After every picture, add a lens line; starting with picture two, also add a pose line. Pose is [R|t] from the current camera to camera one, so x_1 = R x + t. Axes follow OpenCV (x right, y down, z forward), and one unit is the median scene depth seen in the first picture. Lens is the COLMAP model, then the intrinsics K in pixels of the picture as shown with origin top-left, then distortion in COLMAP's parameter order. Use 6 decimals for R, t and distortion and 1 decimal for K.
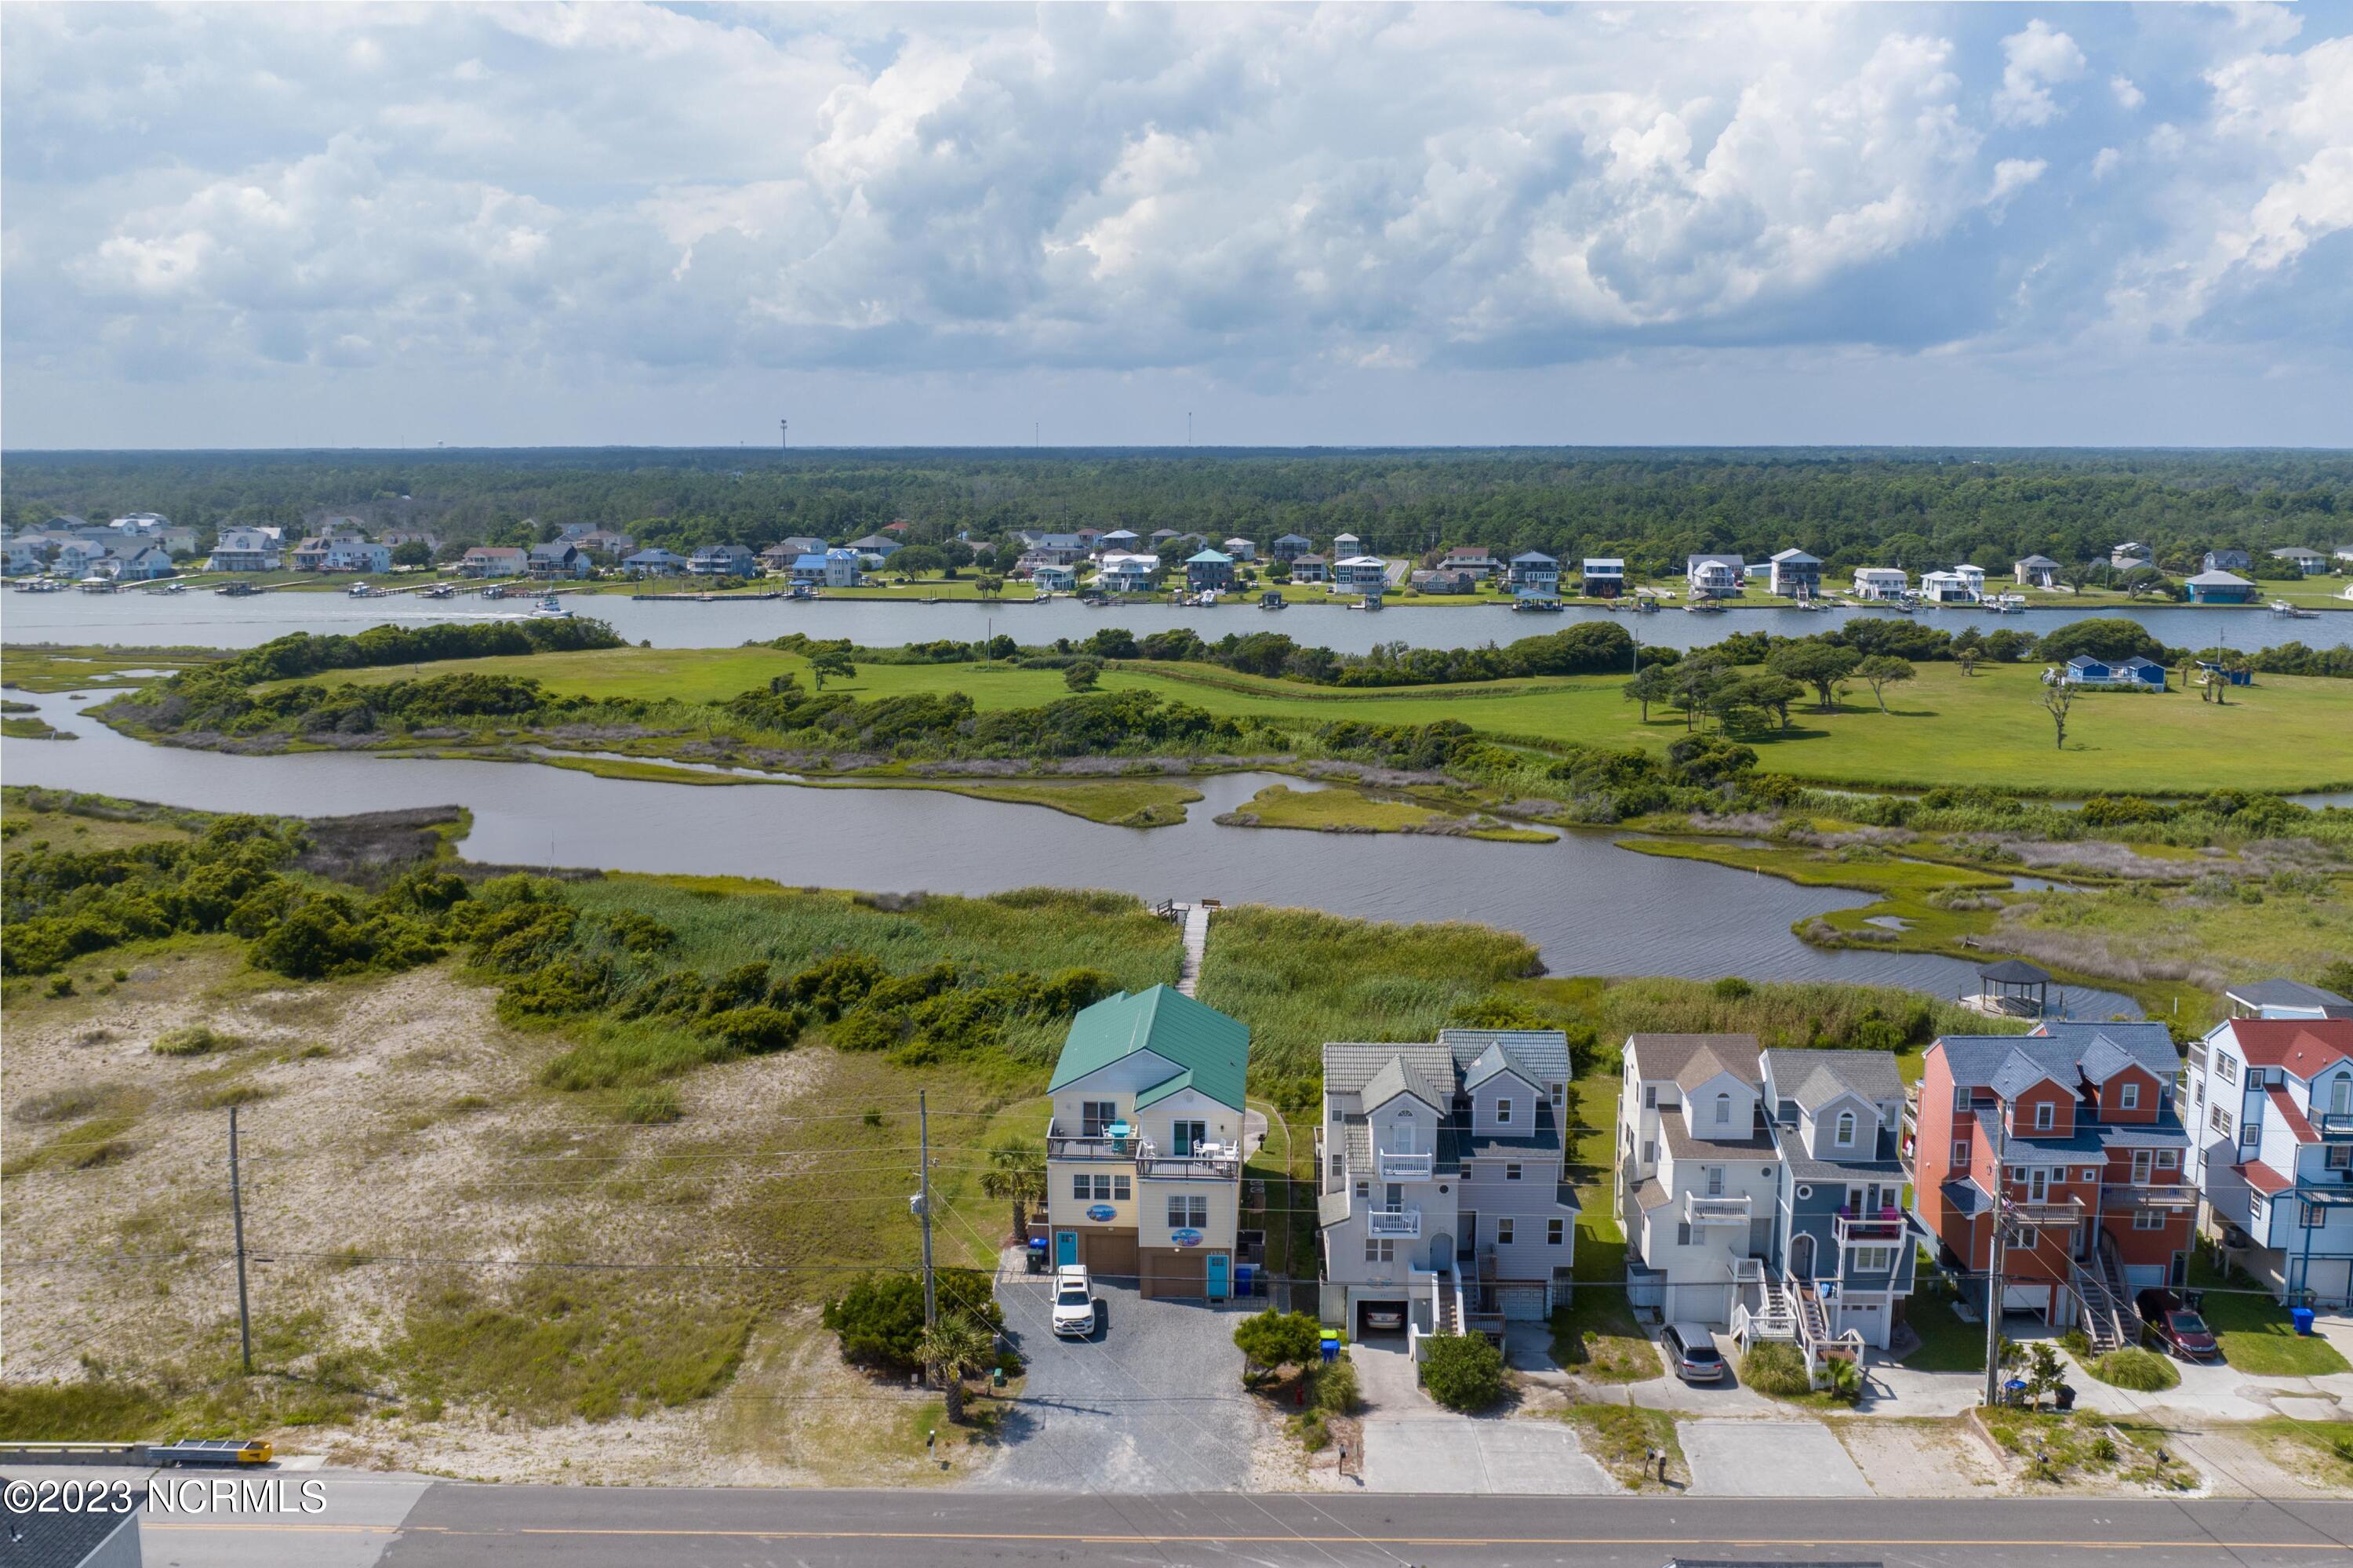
lens RADIAL K [[1998.3, 0, 1173.2], [0, 1998.3, 757.3], [0, 0, 1]] dist [-0.009057, -0.029963]
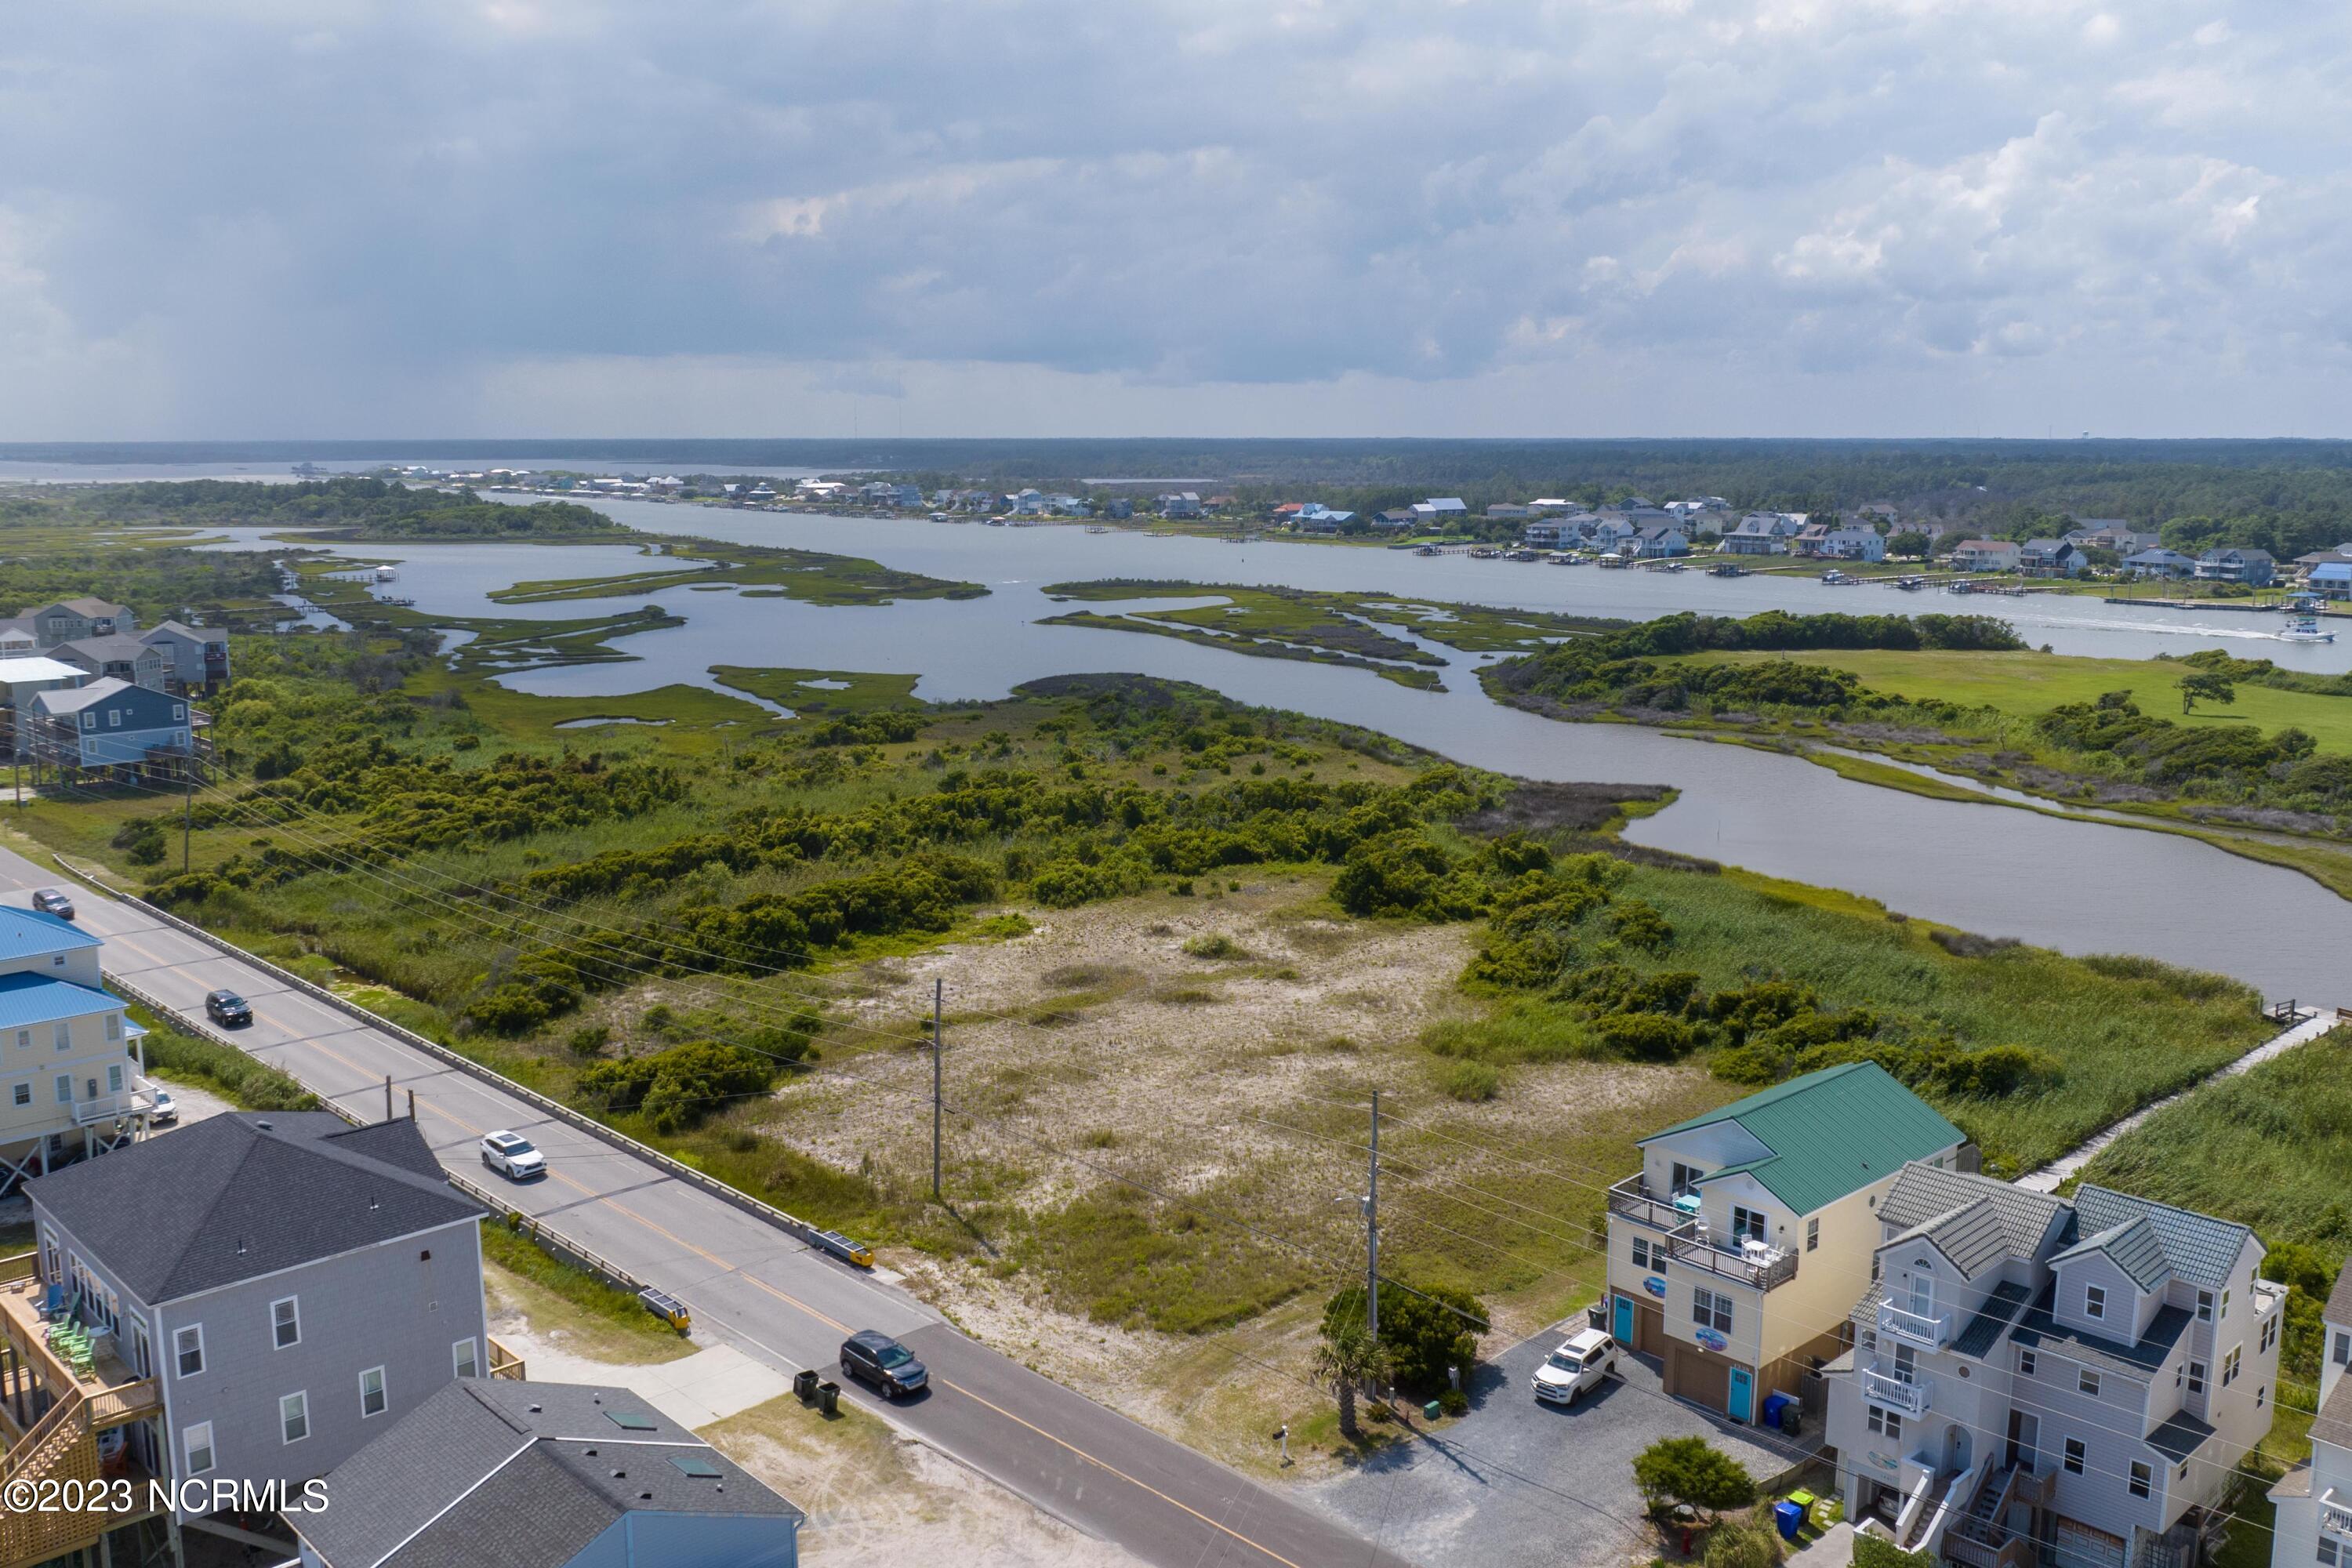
lens RADIAL K [[2015.7, 0, 1177.6], [0, 2015.7, 788.6], [0, 0, 1]] dist [-0.011630, -0.027069]
pose [[0.715773, 0.120611, -0.687839, 0.155968], [-0.107813, 0.992249, 0.061797, -0.010286], [0.689961, 0.029926, 0.723228, 0.073764]]
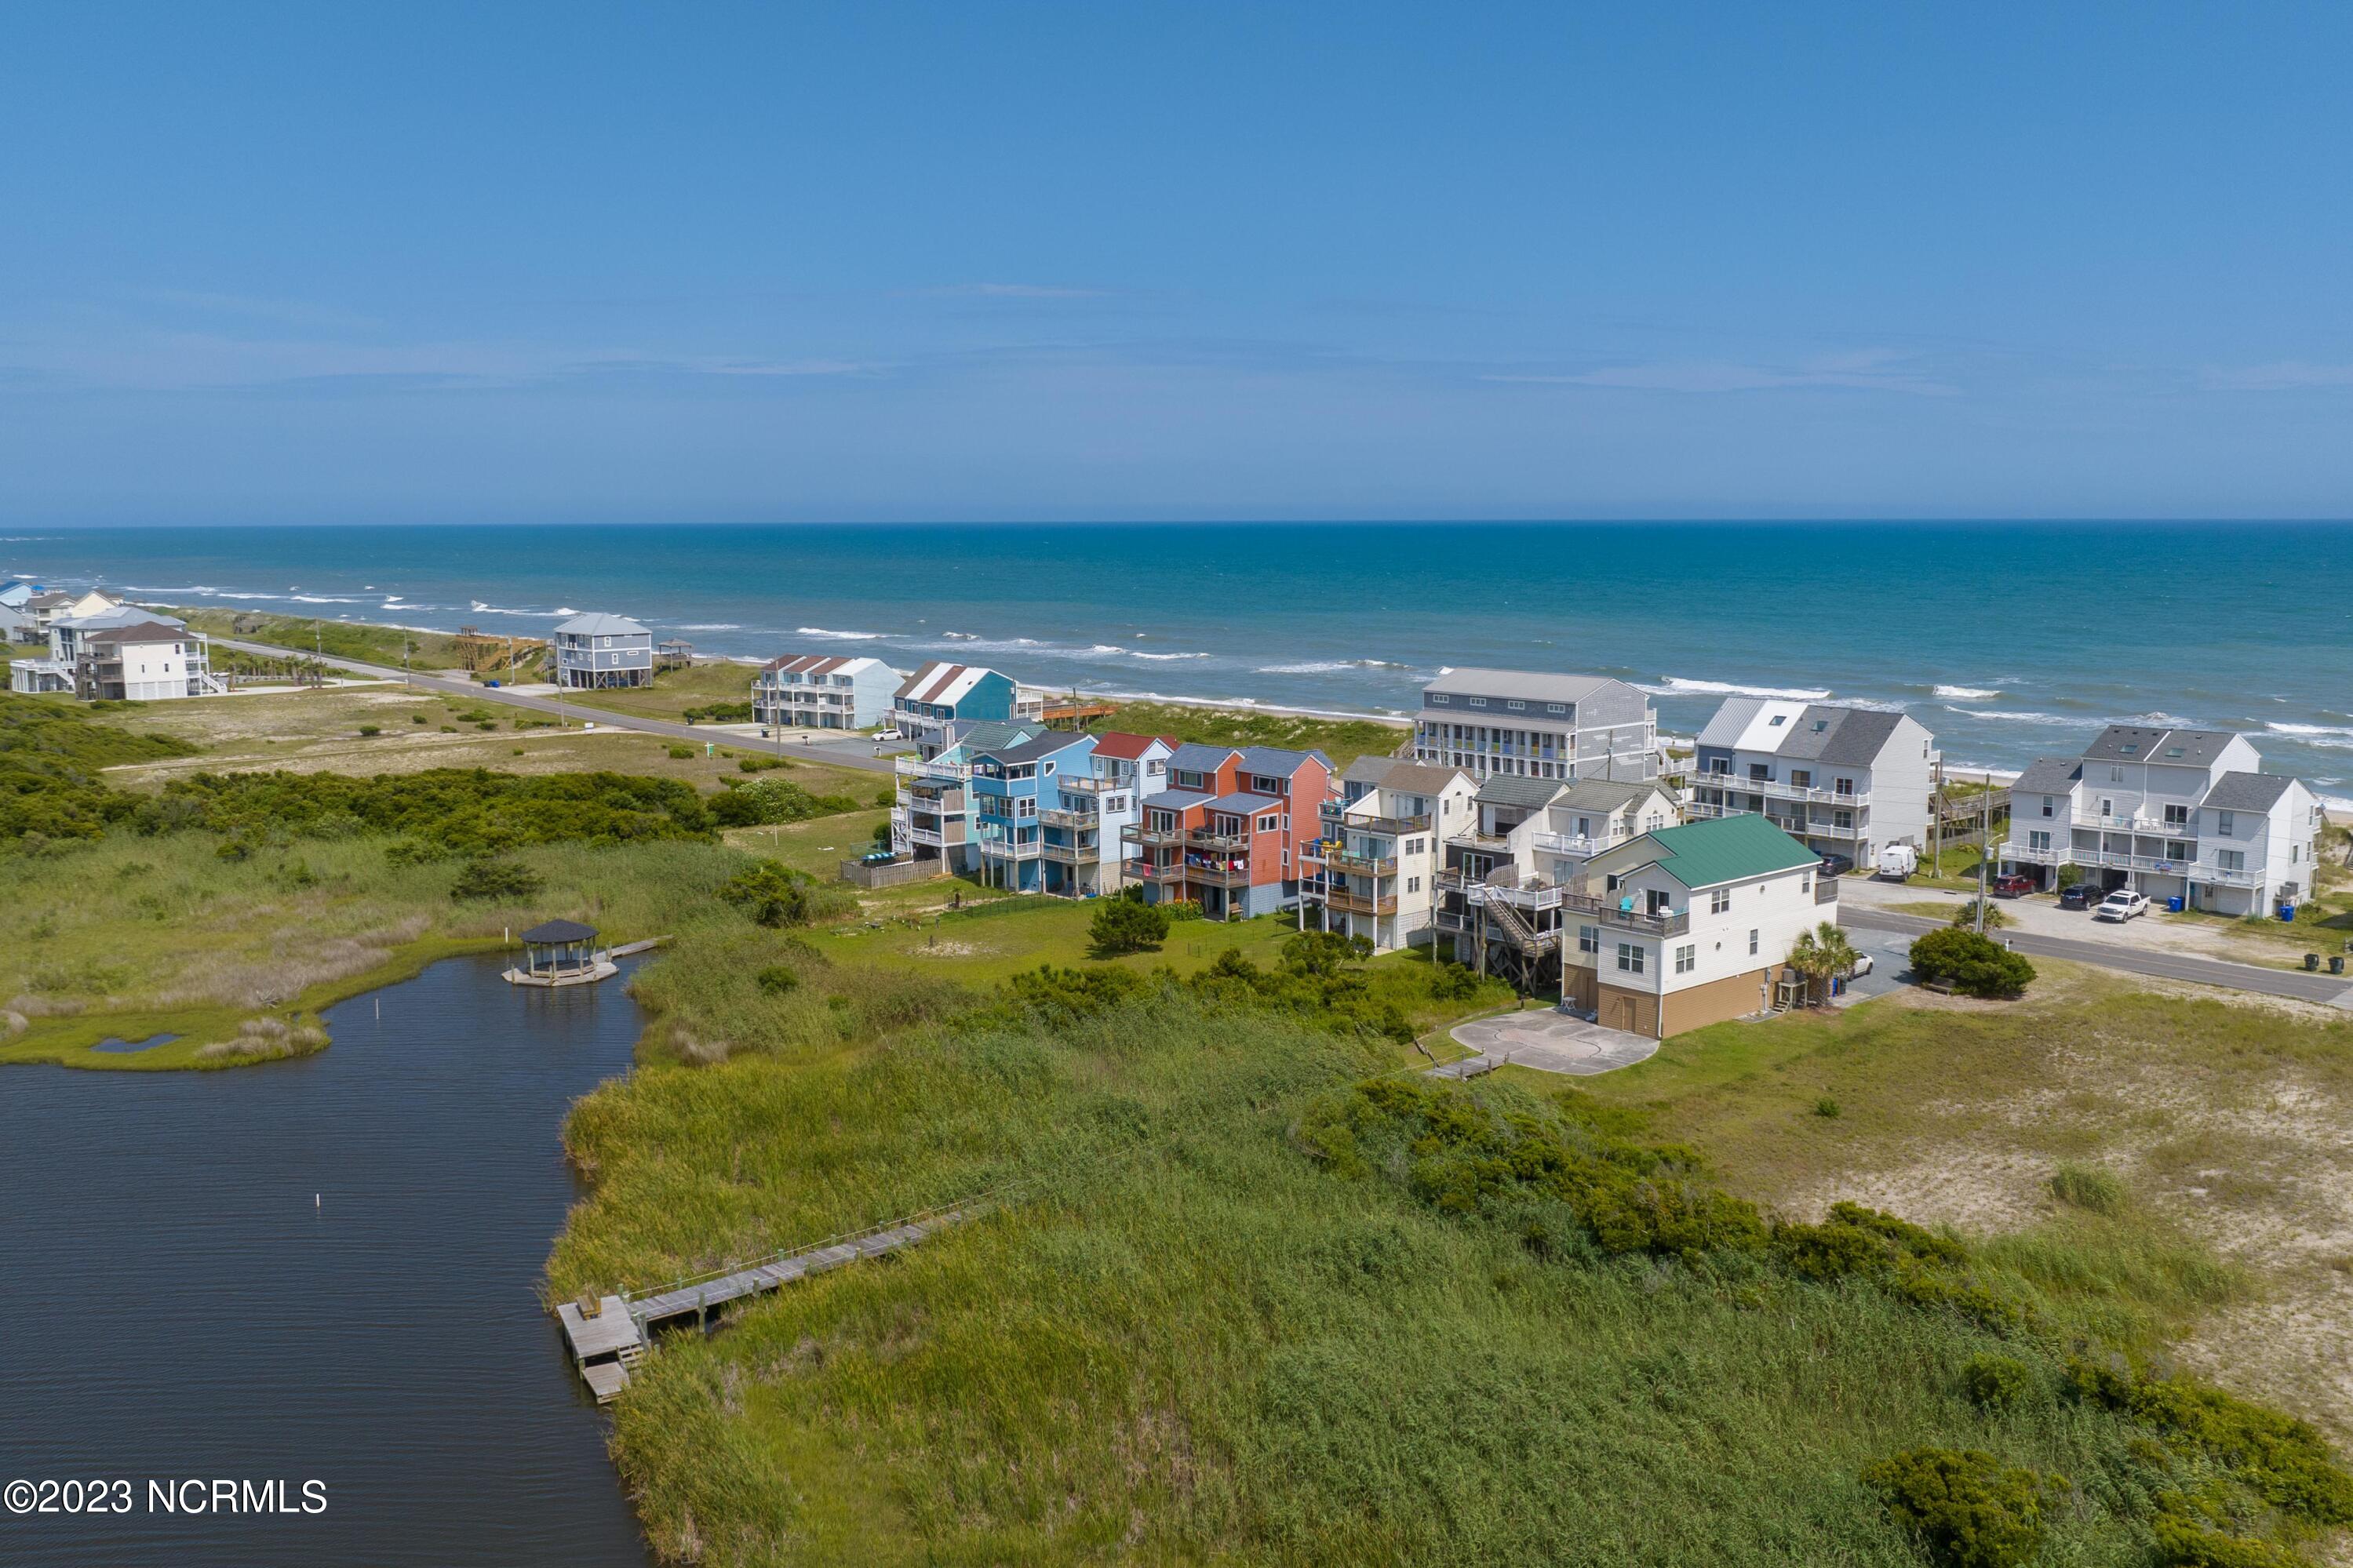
lens RADIAL K [[2006.1, 0, 1189.5], [0, 2006.1, 777.4], [0, 0, 1]] dist [-0.015414, -0.011410]
pose [[-0.702637, -0.089343, 0.705917, -0.262279], [0.114911, 0.964816, 0.236487, -0.089202], [-0.702208, 0.247282, -0.667649, 0.827170]]
